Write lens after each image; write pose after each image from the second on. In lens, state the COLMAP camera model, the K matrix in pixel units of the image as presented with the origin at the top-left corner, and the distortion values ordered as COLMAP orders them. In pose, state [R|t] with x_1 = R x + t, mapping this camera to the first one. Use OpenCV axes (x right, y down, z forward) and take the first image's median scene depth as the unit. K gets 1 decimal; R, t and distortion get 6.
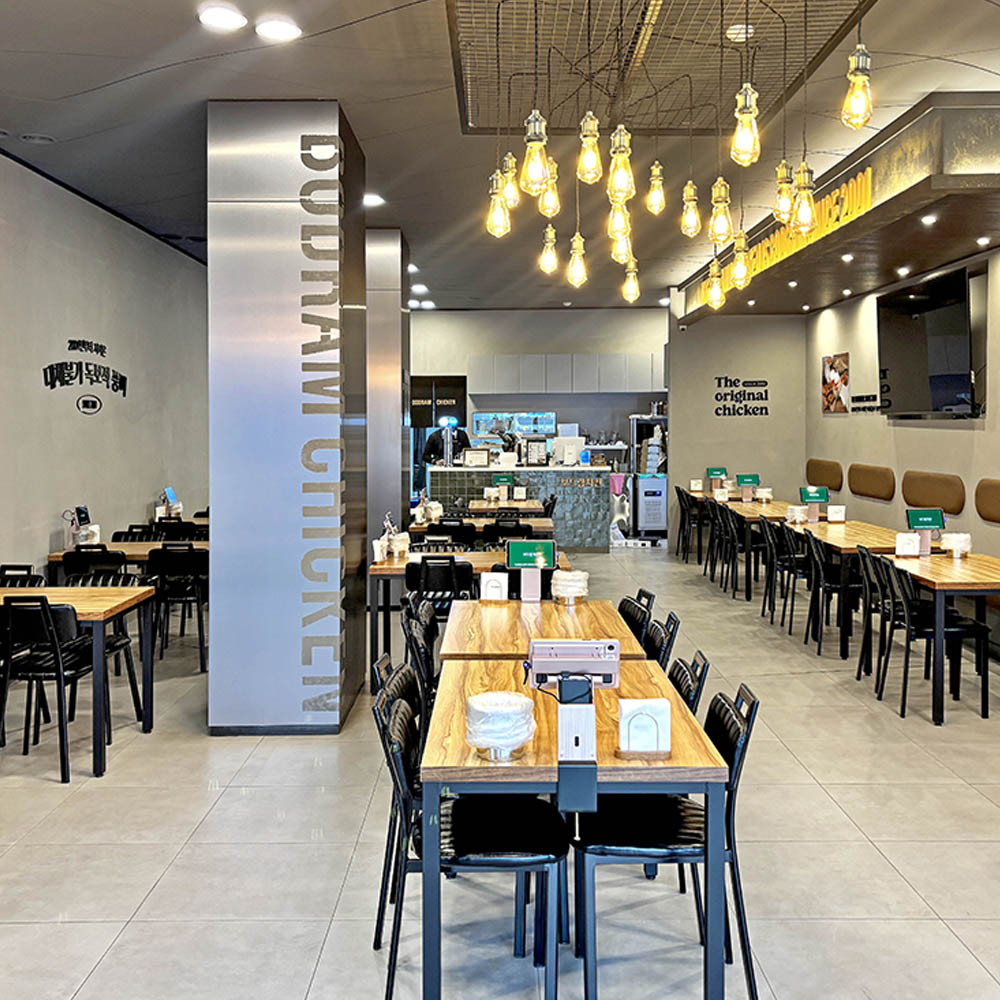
lens RADIAL K [[966.9, 0, 500.0], [0, 966.9, 500.0], [0, 0, 1]] dist [0.195823, -0.274380]
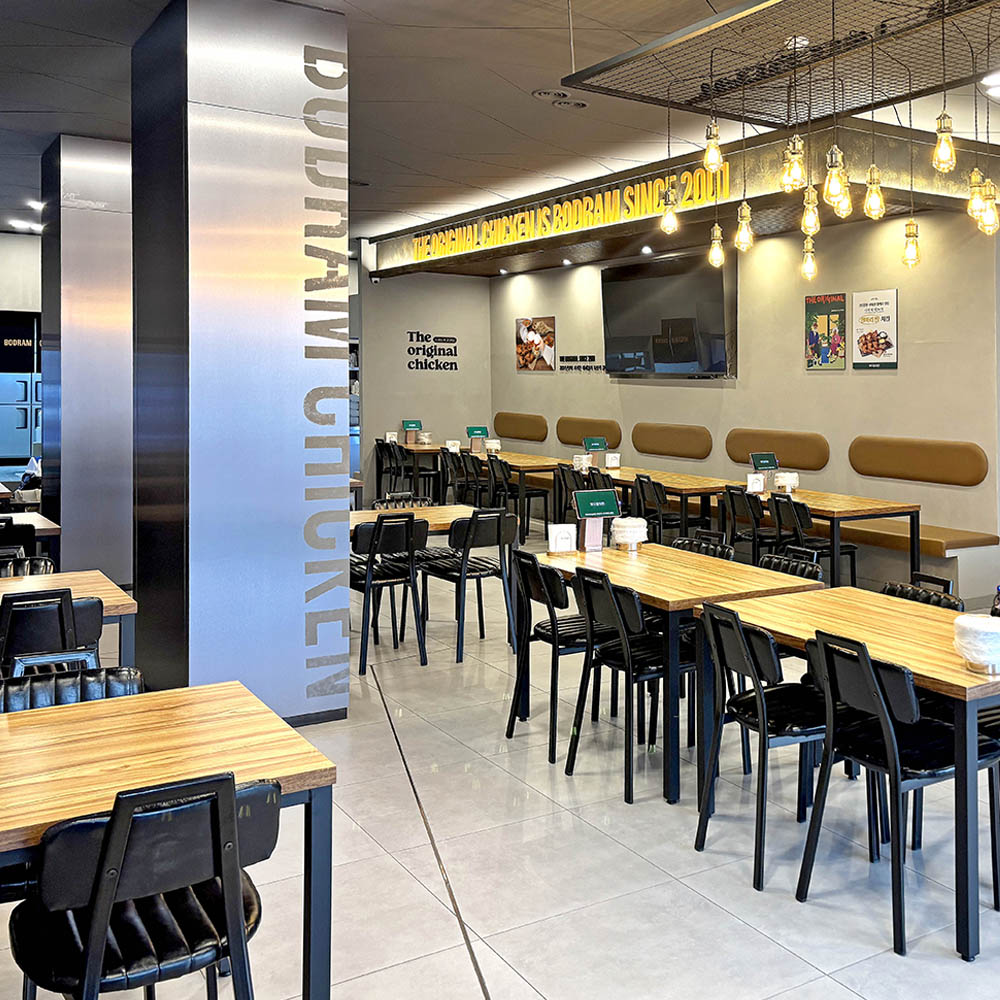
lens RADIAL K [[1000.2, 0, 501.1], [0, 1000.2, 432.6], [0, 0, 1]] dist [0.099422, -0.007235]
pose [[0.847000, -0.008965, 0.531517, -0.335368], [0.020761, 0.999653, -0.016222, -0.001883], [-0.531187, 0.024775, 0.846892, 0.089906]]
